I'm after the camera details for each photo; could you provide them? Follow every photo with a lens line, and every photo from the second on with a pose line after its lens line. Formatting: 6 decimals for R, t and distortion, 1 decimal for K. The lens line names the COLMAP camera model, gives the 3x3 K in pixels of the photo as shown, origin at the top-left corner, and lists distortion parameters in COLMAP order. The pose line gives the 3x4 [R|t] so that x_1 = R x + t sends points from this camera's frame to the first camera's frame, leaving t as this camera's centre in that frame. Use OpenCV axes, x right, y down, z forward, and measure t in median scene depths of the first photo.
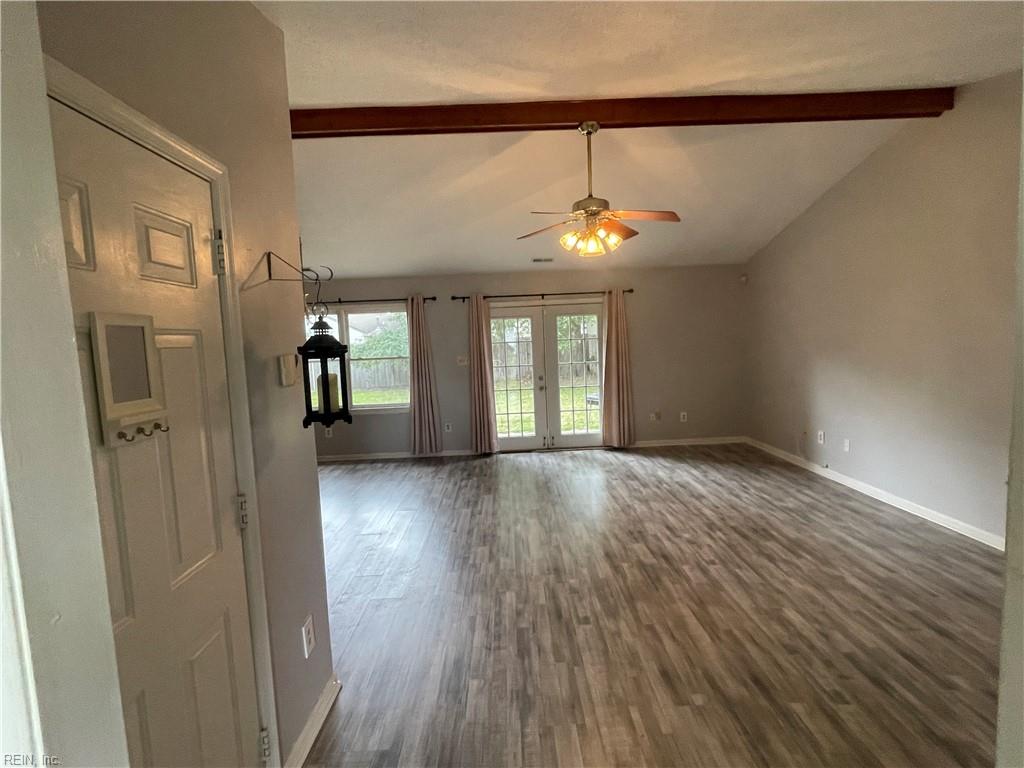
lens RADIAL K [[502.2, 0, 512.0], [0, 502.2, 384.0], [0, 0, 1]] dist [-0.003190, 0.000096]
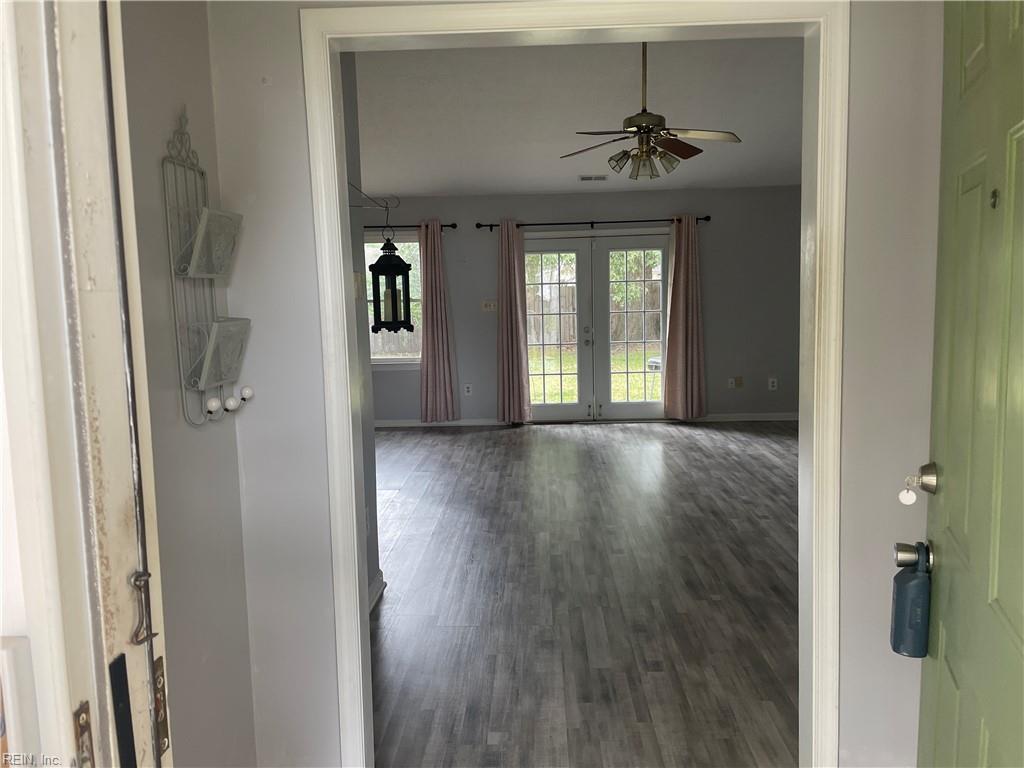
lens RADIAL K [[784.5, 0, 512.0], [0, 784.5, 384.0], [0, 0, 1]] dist [0.074012, -0.003449]
pose [[0.998683, 0.022038, -0.046338, -0.000699], [-0.020781, 0.999407, 0.027451, 0.057441], [0.046916, -0.026451, 0.998549, -0.323455]]
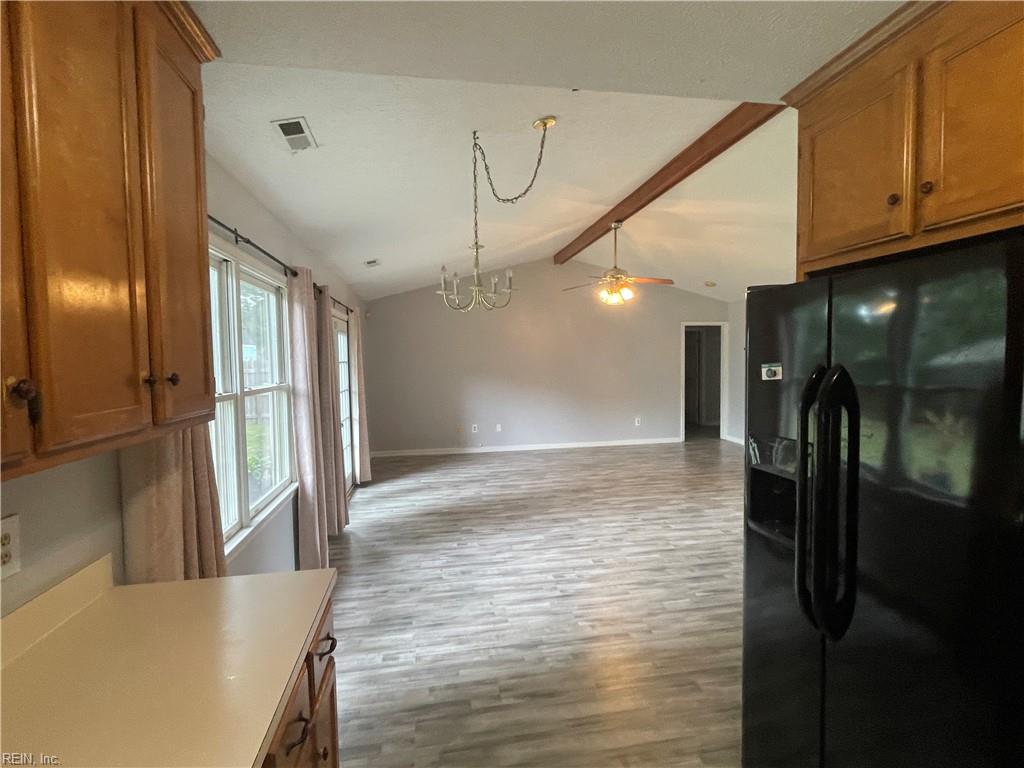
lens RADIAL K [[502.2, 0, 512.0], [0, 502.2, 384.0], [0, 0, 1]] dist [-0.003190, 0.000096]
pose [[-0.151733, -0.008300, 0.988387, -1.007585], [0.102824, 0.994407, 0.024136, -0.060455], [-0.983059, 0.105292, -0.150031, 1.179490]]
